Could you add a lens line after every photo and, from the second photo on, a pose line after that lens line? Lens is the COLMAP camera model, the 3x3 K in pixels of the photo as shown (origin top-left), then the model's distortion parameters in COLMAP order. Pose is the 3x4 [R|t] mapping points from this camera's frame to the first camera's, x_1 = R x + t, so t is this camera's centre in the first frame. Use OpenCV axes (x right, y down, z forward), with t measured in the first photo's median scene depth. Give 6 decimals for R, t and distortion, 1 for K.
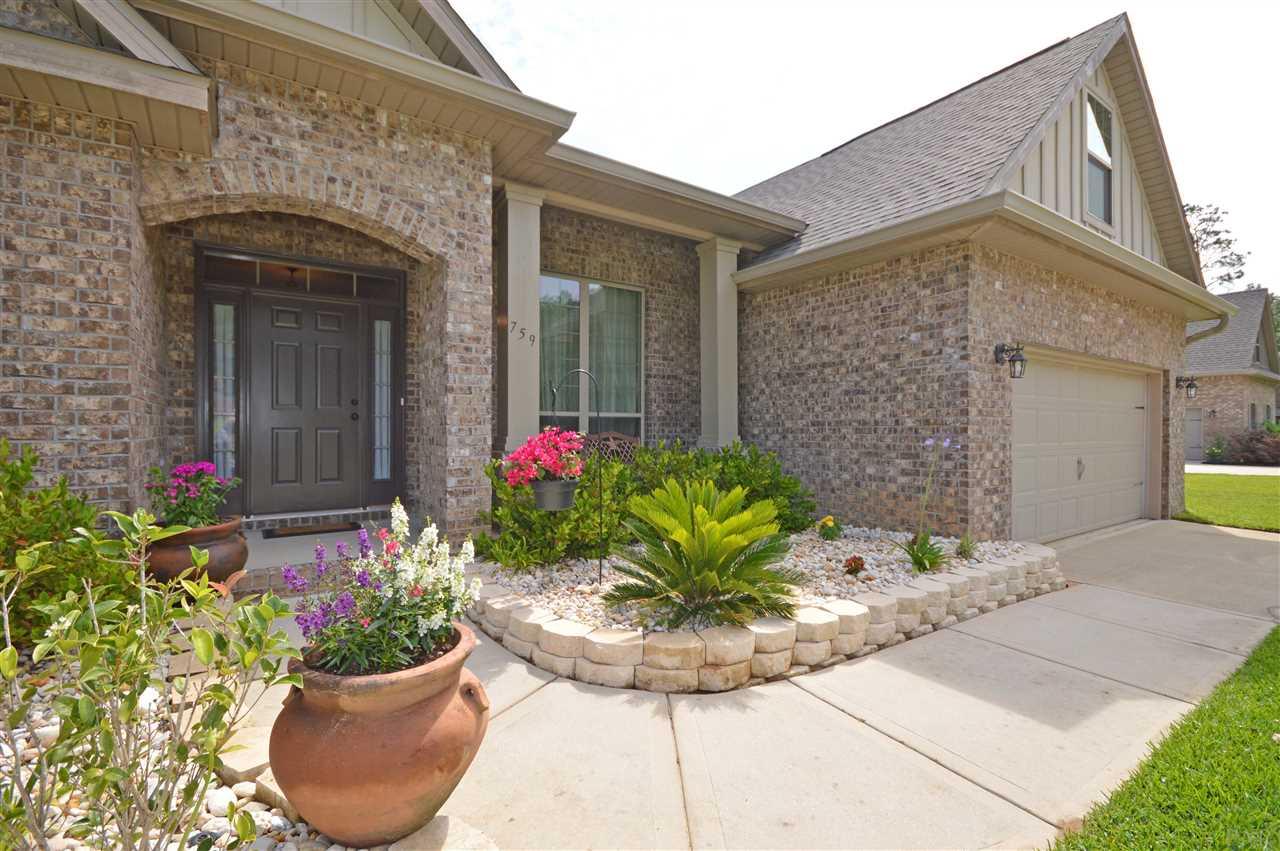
lens RADIAL K [[572.8, 0, 627.9], [0, 572.8, 429.5], [0, 0, 1]] dist [0.007350, -0.003506]
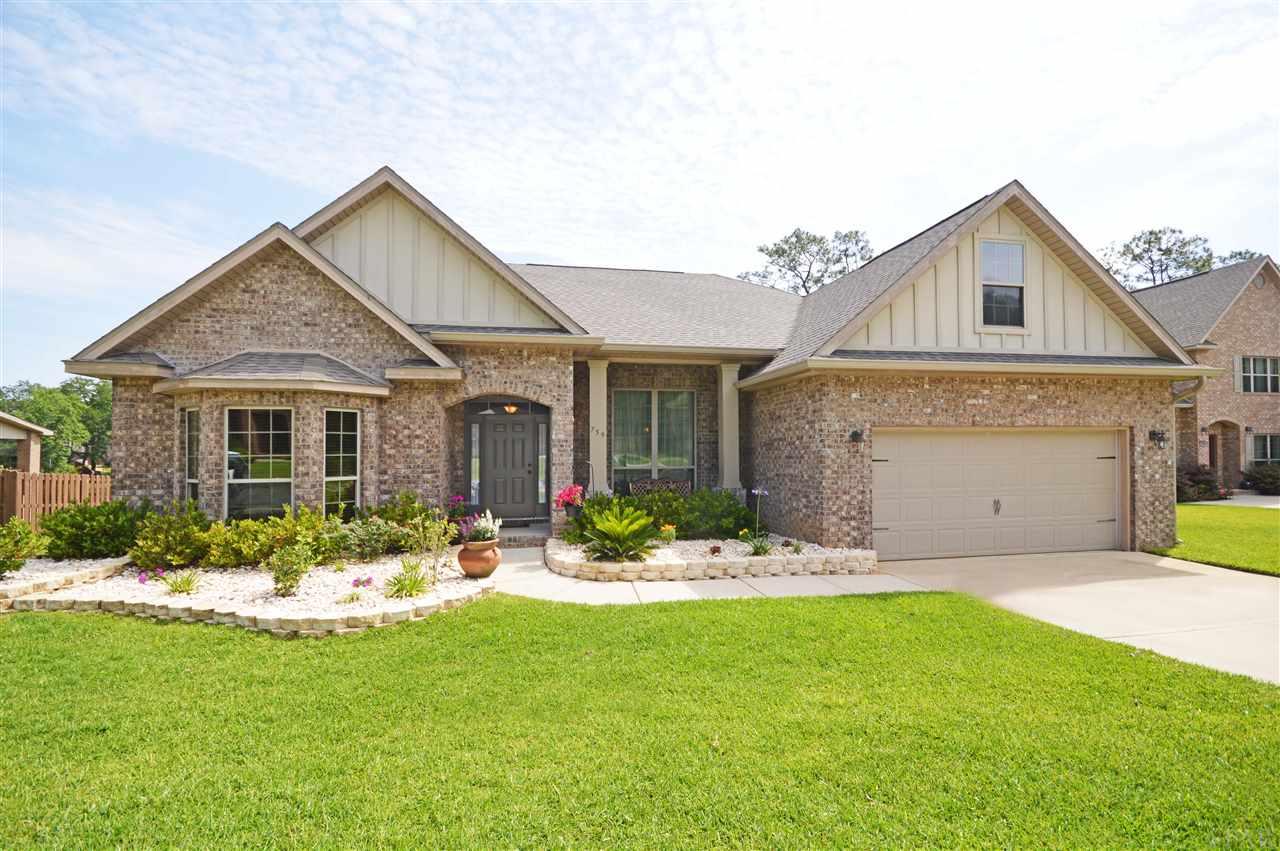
lens RADIAL K [[590.6, 0, 657.0], [0, 590.6, 430.8], [0, 0, 1]] dist [-0.002351, -0.003115]
pose [[0.928643, -0.024653, -0.370155, 0.843710], [0.009084, 0.999001, -0.043746, -0.087500], [0.370864, 0.037262, 0.927939, -0.914329]]
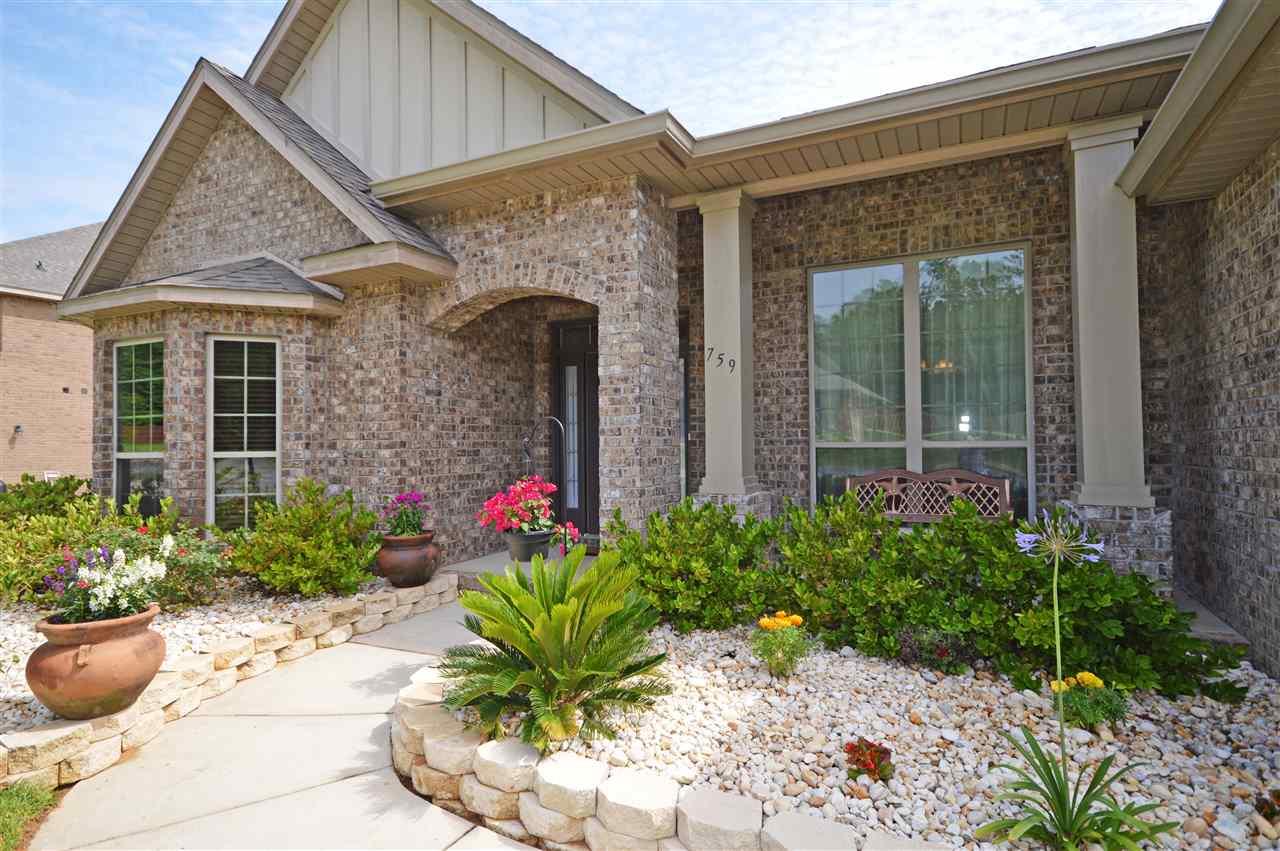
lens RADIAL K [[648.6, 0, 653.2], [0, 648.6, 436.2], [0, 0, 1]] dist [0.014201, -0.002423]
pose [[0.506041, -0.016233, -0.862357, 0.673528], [0.006456, 0.999866, -0.015033, -0.039666], [0.862486, 0.002040, 0.506078, 0.445612]]
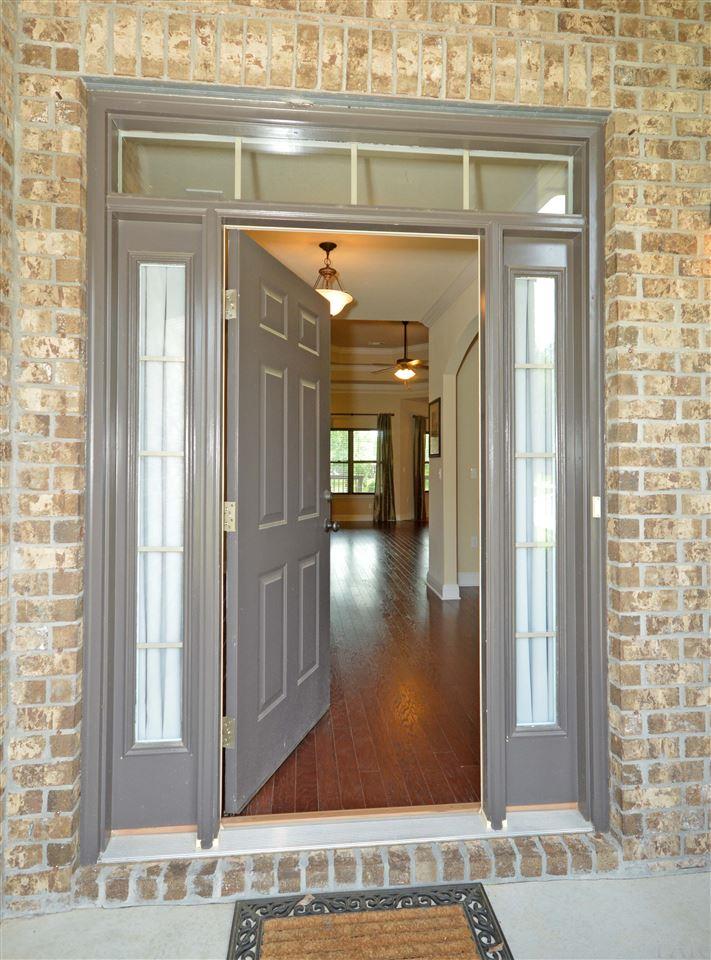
lens RADIAL K [[524.2, 0, 344.4], [0, 524.2, 451.5], [0, 0, 1]] dist [0.003777, 0.000394]
pose [[0.869054, -0.003410, -0.494706, -0.447366], [-0.003500, 0.999909, -0.013041, -0.091829], [0.494705, 0.013065, 0.868963, 0.798053]]
